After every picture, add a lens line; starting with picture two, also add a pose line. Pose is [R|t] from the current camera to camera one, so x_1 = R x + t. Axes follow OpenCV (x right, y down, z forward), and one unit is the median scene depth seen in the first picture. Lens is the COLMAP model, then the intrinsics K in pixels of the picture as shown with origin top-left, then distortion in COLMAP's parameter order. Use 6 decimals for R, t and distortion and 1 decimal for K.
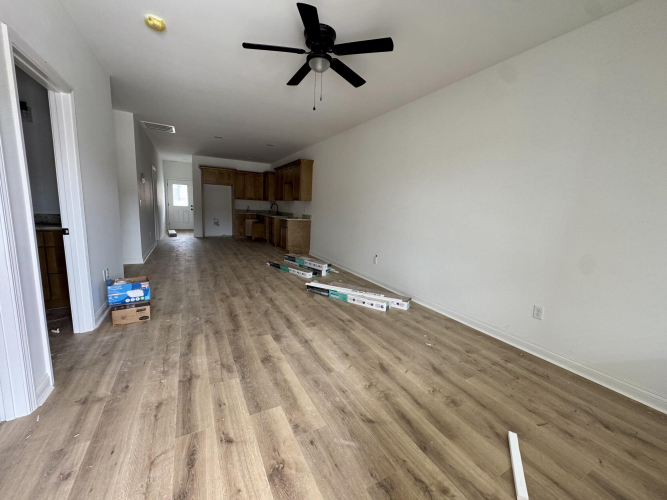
lens RADIAL K [[265.8, 0, 333.5], [0, 265.8, 250.0], [0, 0, 1]] dist [-0.002767, -0.000030]
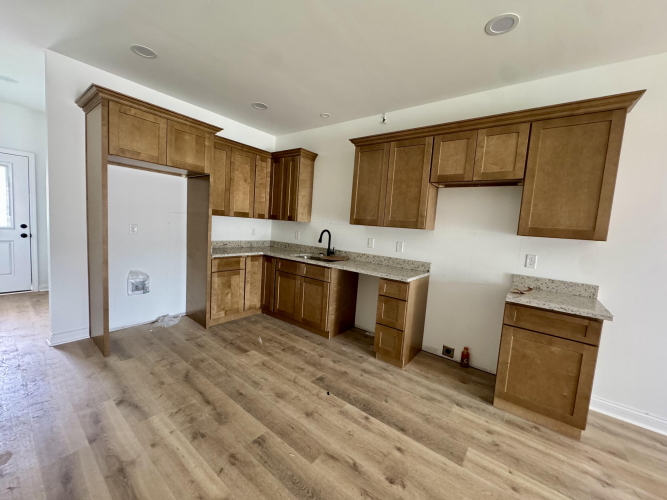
lens RADIAL K [[265.8, 0, 333.5], [0, 265.8, 250.0], [0, 0, 1]] dist [-0.002767, -0.000030]
pose [[0.911516, -0.025275, 0.410487, -0.352031], [0.039746, 0.998852, -0.026756, -0.125449], [-0.409339, 0.040703, 0.911474, 0.592331]]
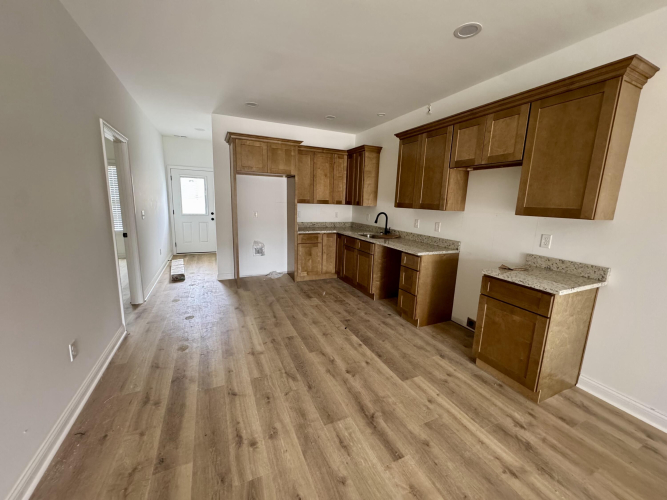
lens RADIAL K [[265.8, 0, 333.5], [0, 265.8, 250.0], [0, 0, 1]] dist [-0.002767, -0.000030]
pose [[0.998165, -0.005219, -0.060335, -0.262548], [0.006882, 0.999601, 0.027379, -0.113975], [0.060168, -0.027744, 0.997803, 0.485316]]
